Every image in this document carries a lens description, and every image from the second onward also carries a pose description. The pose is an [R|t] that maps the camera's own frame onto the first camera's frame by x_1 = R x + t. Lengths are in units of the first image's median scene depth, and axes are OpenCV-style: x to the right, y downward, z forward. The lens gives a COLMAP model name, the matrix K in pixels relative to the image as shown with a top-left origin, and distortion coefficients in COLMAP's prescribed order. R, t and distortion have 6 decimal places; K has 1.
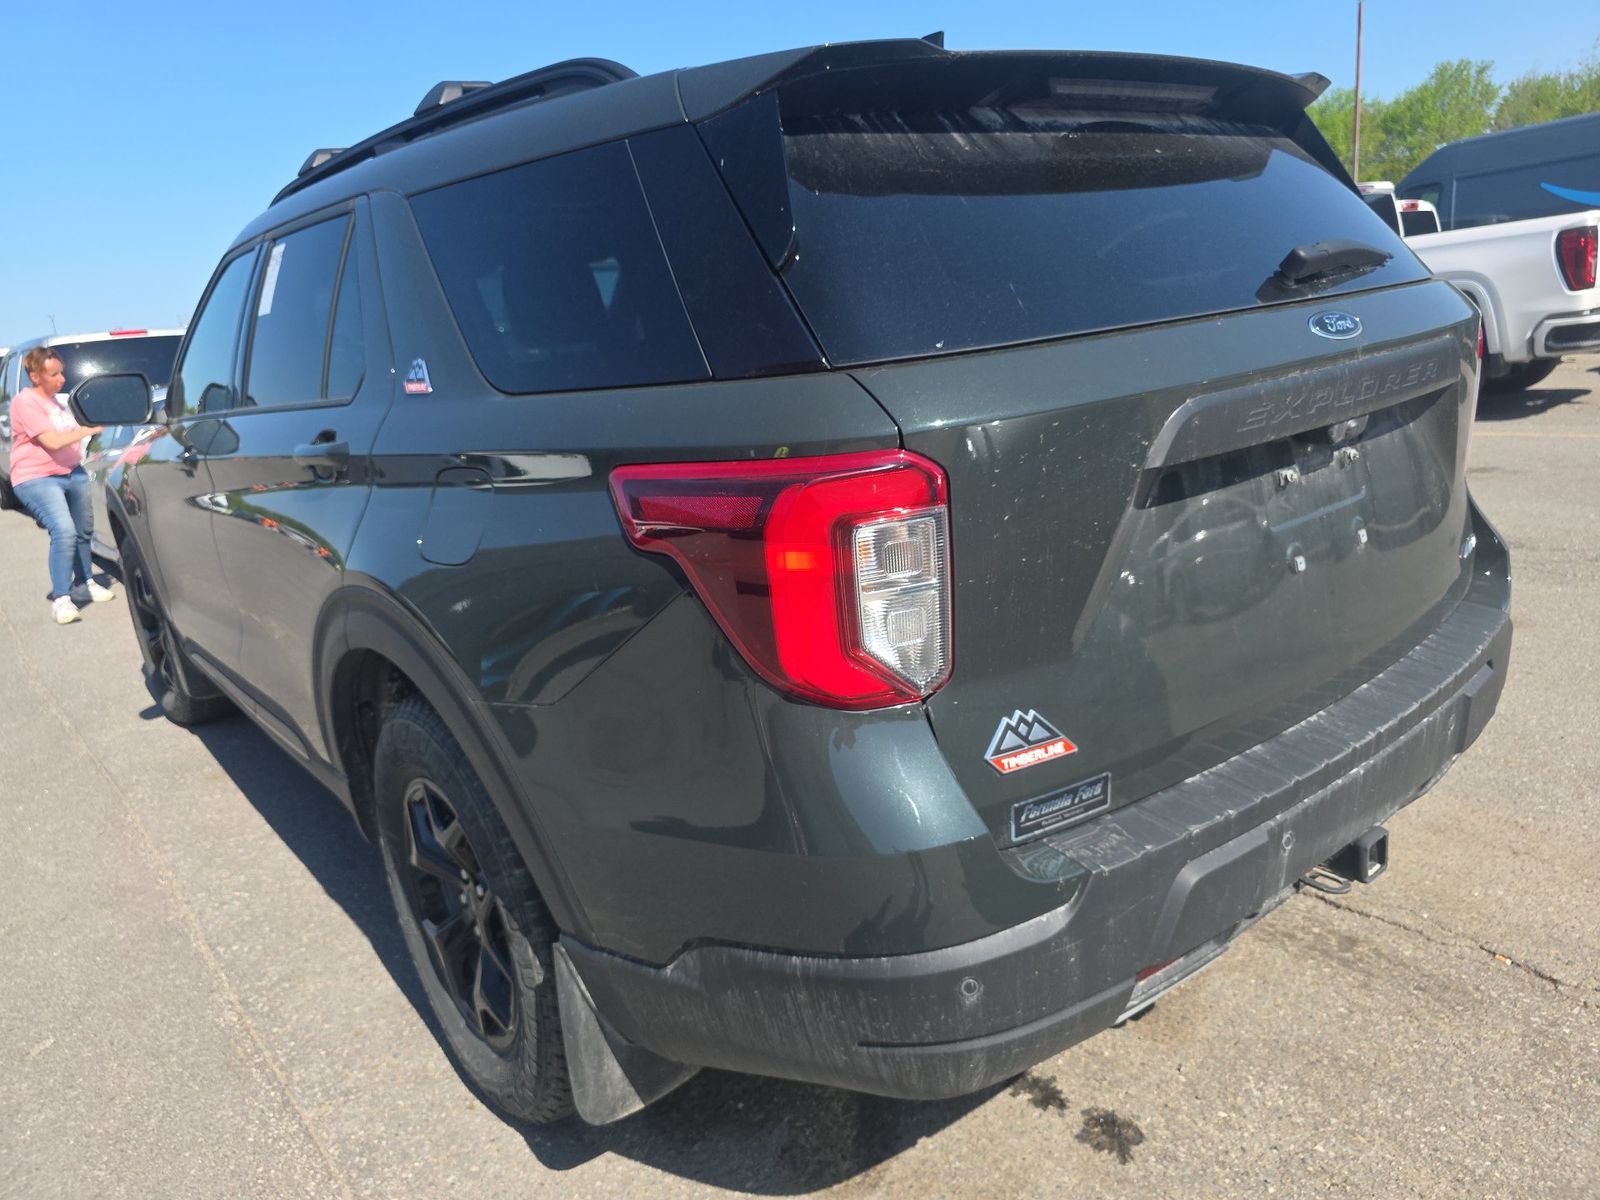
lens RADIAL K [[1033.8, 0, 800.0], [0, 1033.8, 600.0], [0, 0, 1]] dist [0.047246, -0.044029]
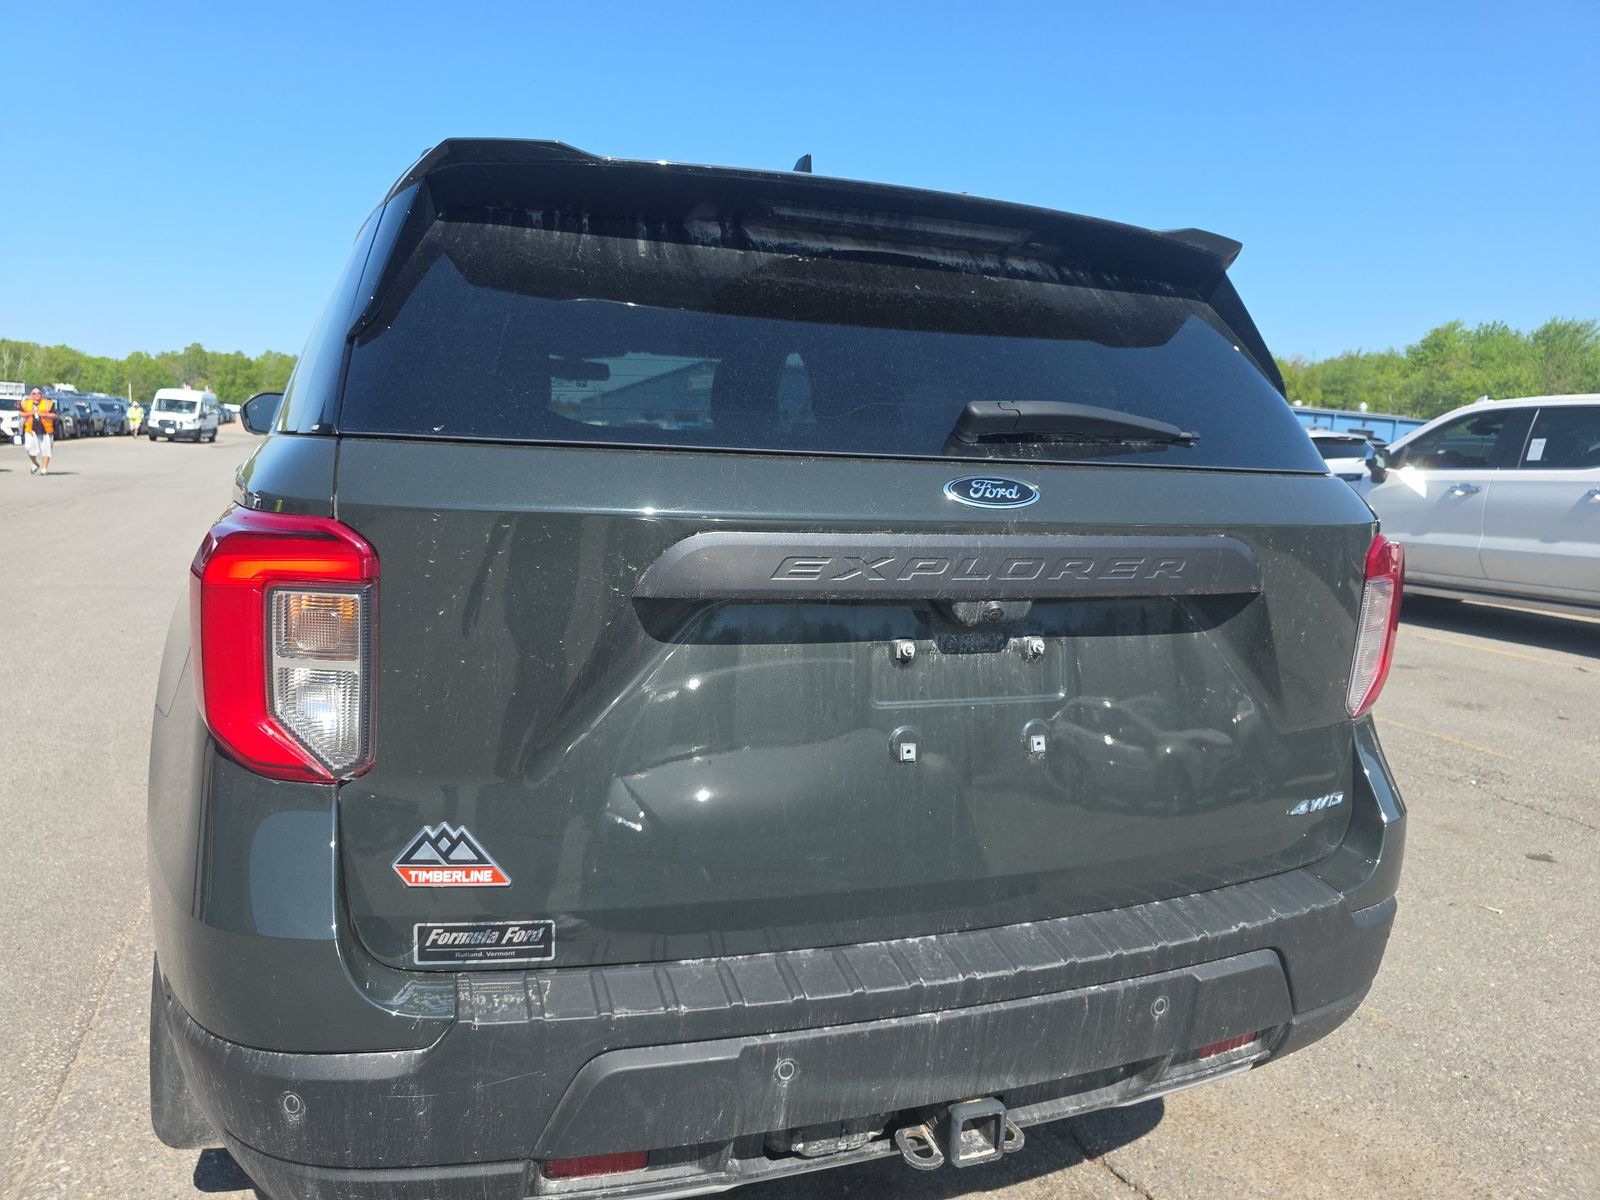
lens RADIAL K [[1033.8, 0, 800.0], [0, 1033.8, 600.0], [0, 0, 1]] dist [0.047246, -0.044029]
pose [[0.937664, 0.191445, -0.290060, 0.715026], [-0.222153, 0.971998, -0.076608, -0.083307], [0.267271, 0.136270, 0.953937, 0.164510]]
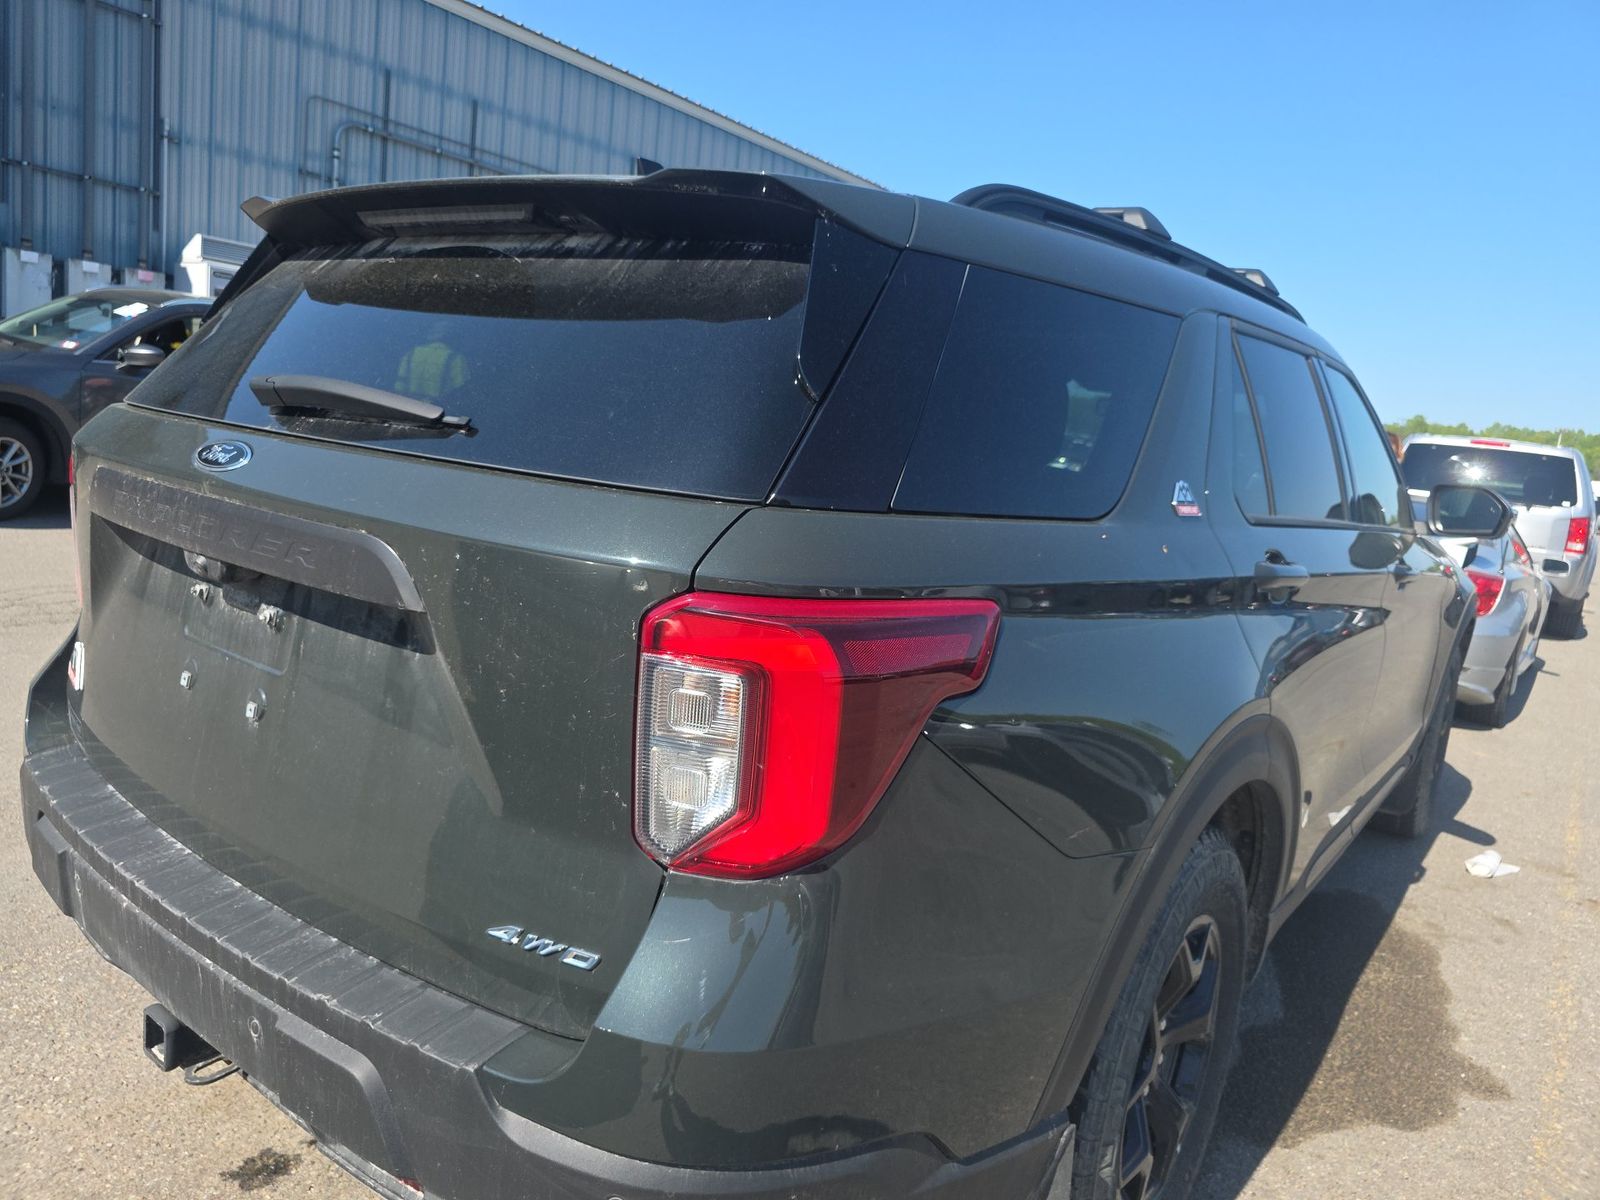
lens RADIAL K [[1033.8, 0, 800.0], [0, 1033.8, 600.0], [0, 0, 1]] dist [0.047246, -0.044029]
pose [[0.252525, 0.293755, -0.921922, 1.820744], [-0.382882, 0.905368, 0.183604, -0.619073], [0.888613, 0.306622, 0.341101, 1.418136]]
